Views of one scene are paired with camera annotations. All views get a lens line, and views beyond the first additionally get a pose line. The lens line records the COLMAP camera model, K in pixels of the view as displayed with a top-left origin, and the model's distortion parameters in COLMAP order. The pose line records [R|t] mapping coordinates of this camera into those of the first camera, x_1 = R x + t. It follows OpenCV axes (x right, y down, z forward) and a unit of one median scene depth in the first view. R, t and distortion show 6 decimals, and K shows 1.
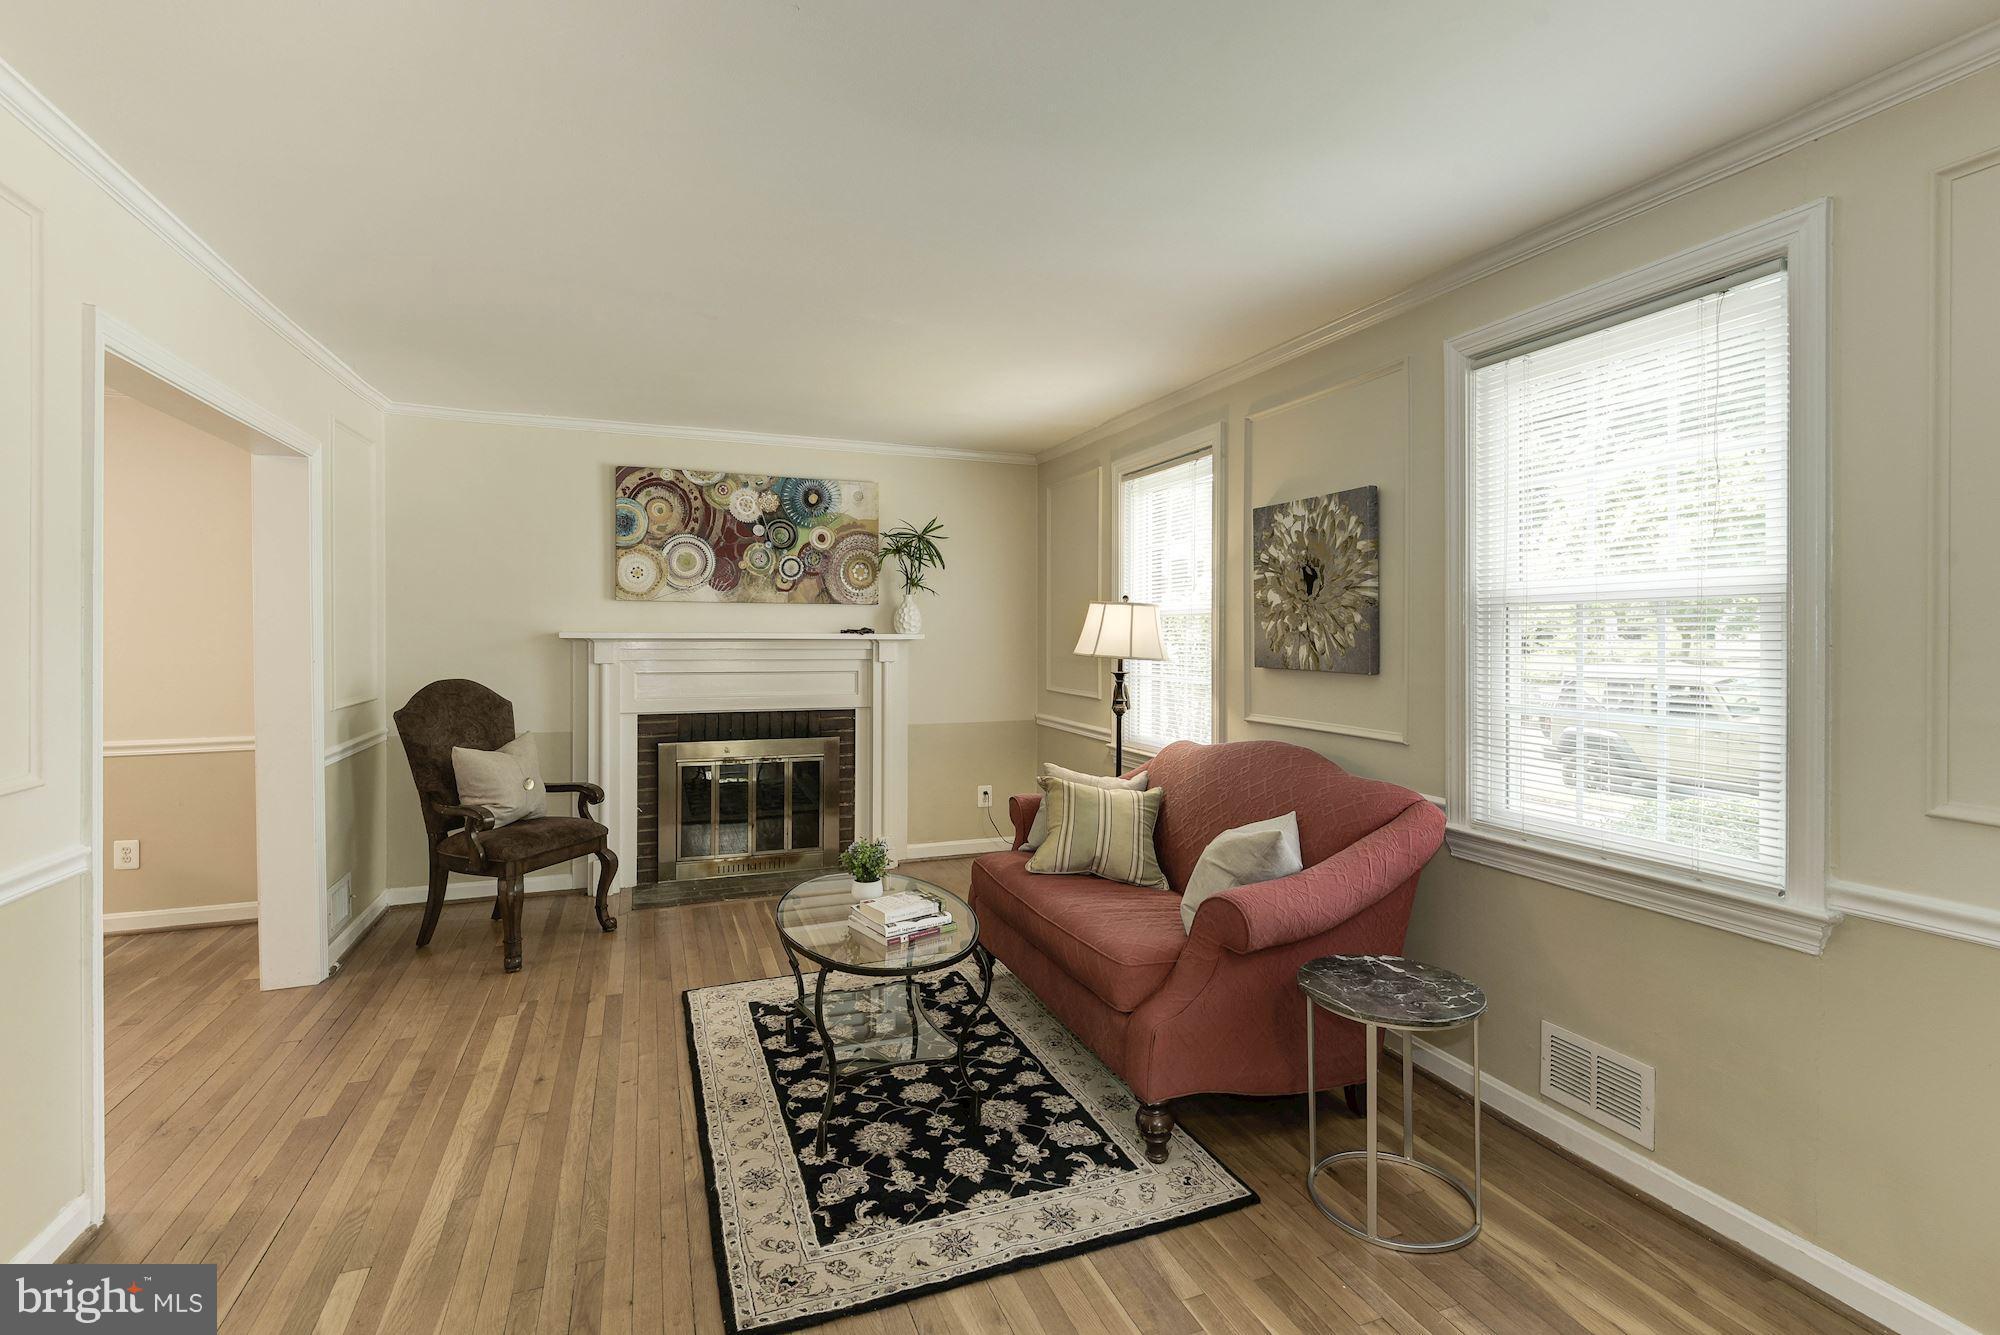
lens RADIAL K [[928.2, 0, 1013.3], [0, 928.2, 648.2], [0, 0, 1]] dist [0.001848, 0.000073]
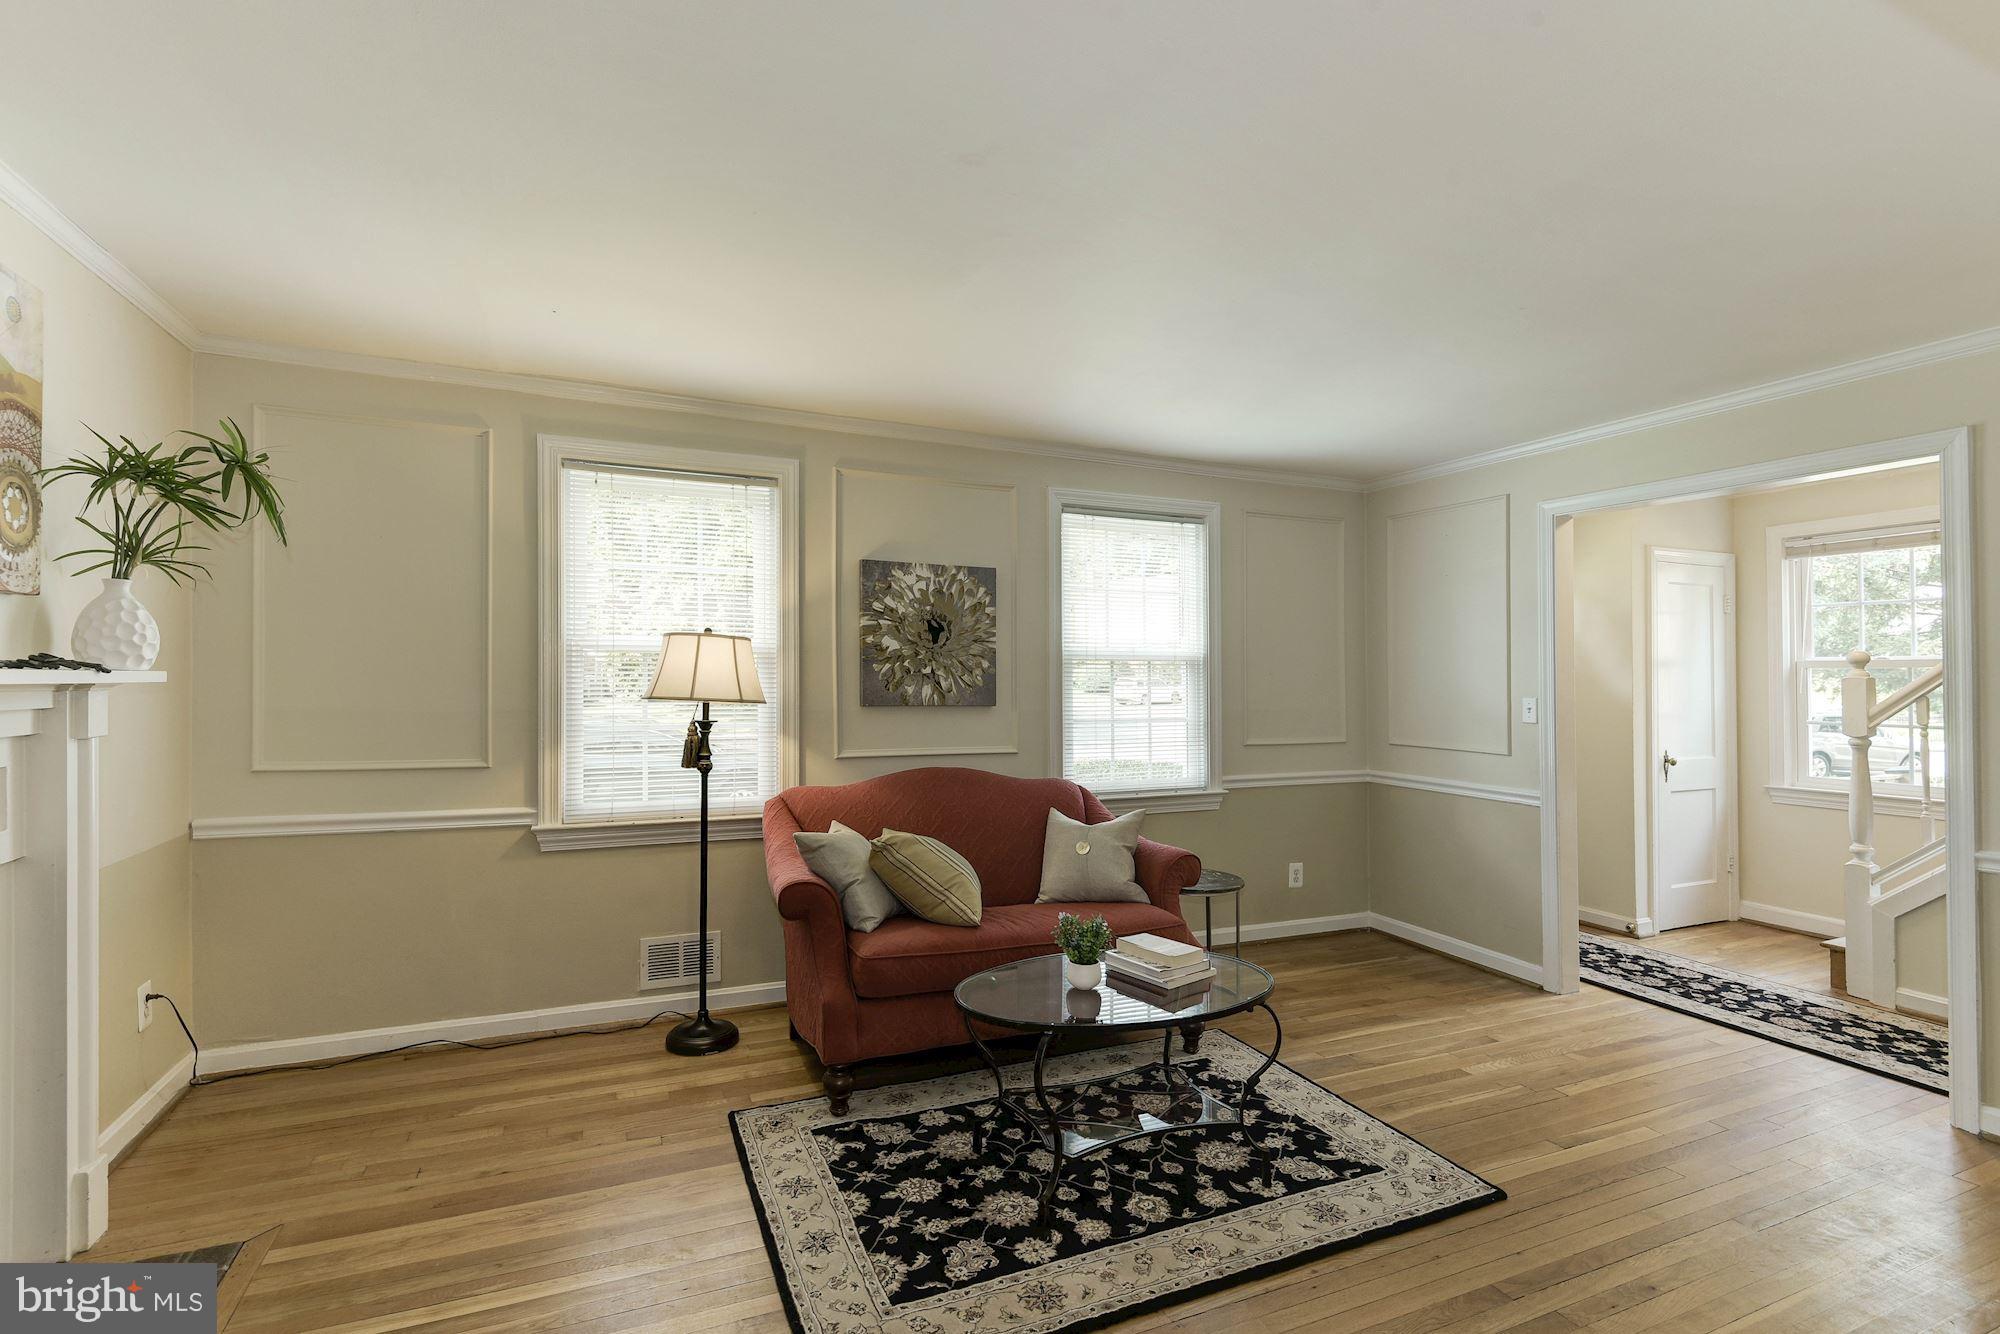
lens RADIAL K [[906.4, 0, 1001.6], [0, 906.4, 661.2], [0, 0, 1]] dist [-0.002437, -0.000903]
pose [[-0.036444, 0.014374, 0.999232, -0.888586], [0.006422, 0.999879, -0.014149, -0.017505], [-0.999315, 0.005901, -0.036532, 0.975912]]
